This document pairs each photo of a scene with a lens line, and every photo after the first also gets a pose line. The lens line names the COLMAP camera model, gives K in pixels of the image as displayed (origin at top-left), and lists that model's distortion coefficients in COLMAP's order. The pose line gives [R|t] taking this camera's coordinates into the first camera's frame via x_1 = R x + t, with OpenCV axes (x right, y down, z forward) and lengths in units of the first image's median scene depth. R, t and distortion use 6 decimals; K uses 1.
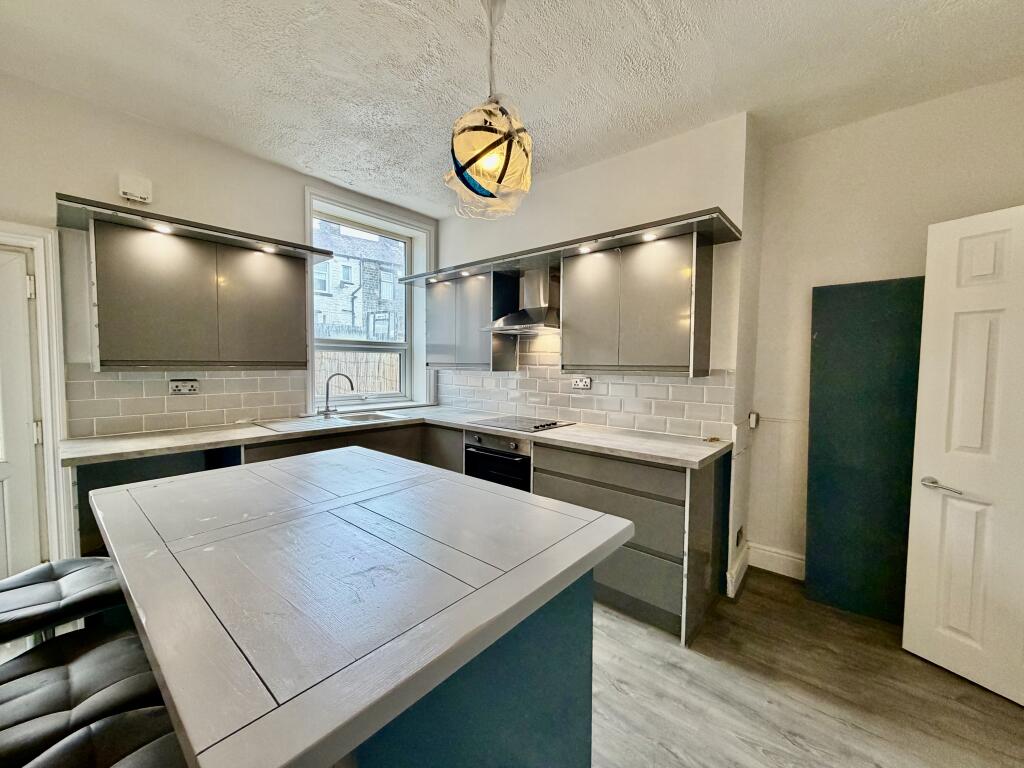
lens RADIAL K [[409.0, 0, 512.0], [0, 409.0, 384.0], [0, 0, 1]] dist [-0.001146, -0.000375]
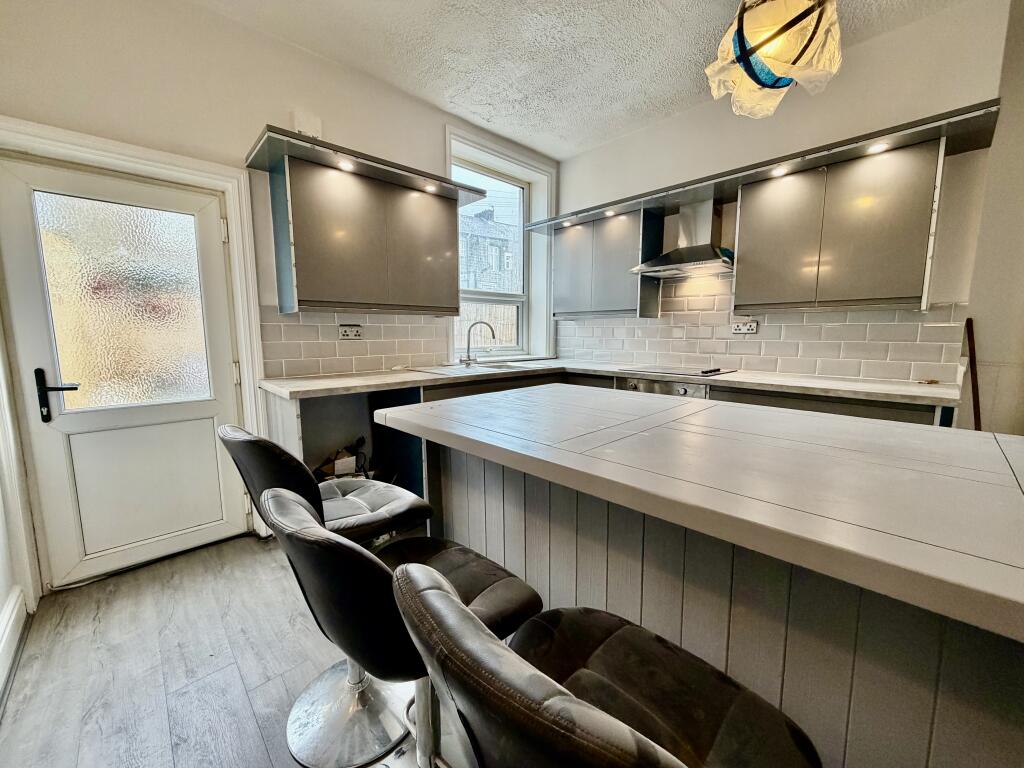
lens RADIAL K [[409.4, 0, 512.0], [0, 409.4, 384.0], [0, 0, 1]] dist [-0.001250, -0.000397]
pose [[0.995117, 0.001638, -0.098684, -0.251740], [0.005757, 0.997196, 0.074608, 0.051742], [0.098530, -0.074812, 0.992318, 0.016425]]
